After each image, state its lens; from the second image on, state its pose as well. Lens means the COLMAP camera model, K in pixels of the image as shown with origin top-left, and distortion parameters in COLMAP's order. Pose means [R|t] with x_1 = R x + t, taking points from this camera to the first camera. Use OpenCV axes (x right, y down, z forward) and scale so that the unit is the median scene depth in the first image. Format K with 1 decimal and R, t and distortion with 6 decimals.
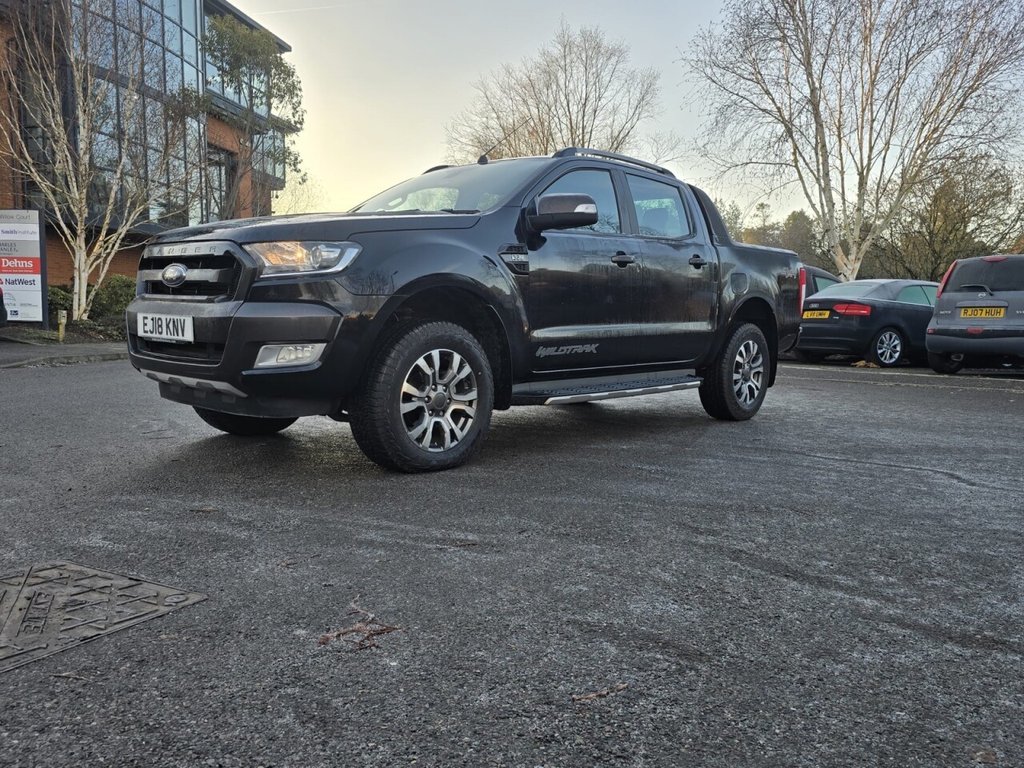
lens RADIAL K [[770.2, 0, 490.2], [0, 770.2, 370.6], [0, 0, 1]] dist [0.061506, -0.033888]
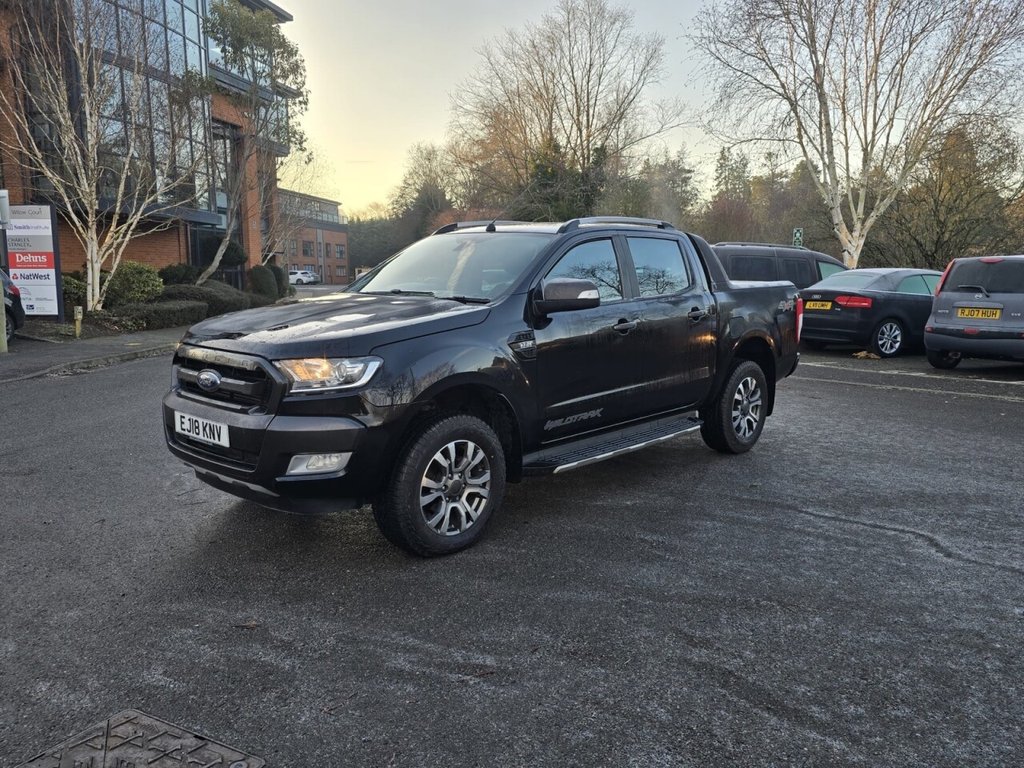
lens RADIAL K [[770.2, 0, 496.6], [0, 770.2, 355.0], [0, 0, 1]] dist [0.061506, -0.033888]
pose [[0.999832, -0.018045, -0.003275, -0.001029], [0.018156, 0.999123, 0.037723, -0.126623], [0.002591, -0.037776, 0.999283, -0.051089]]
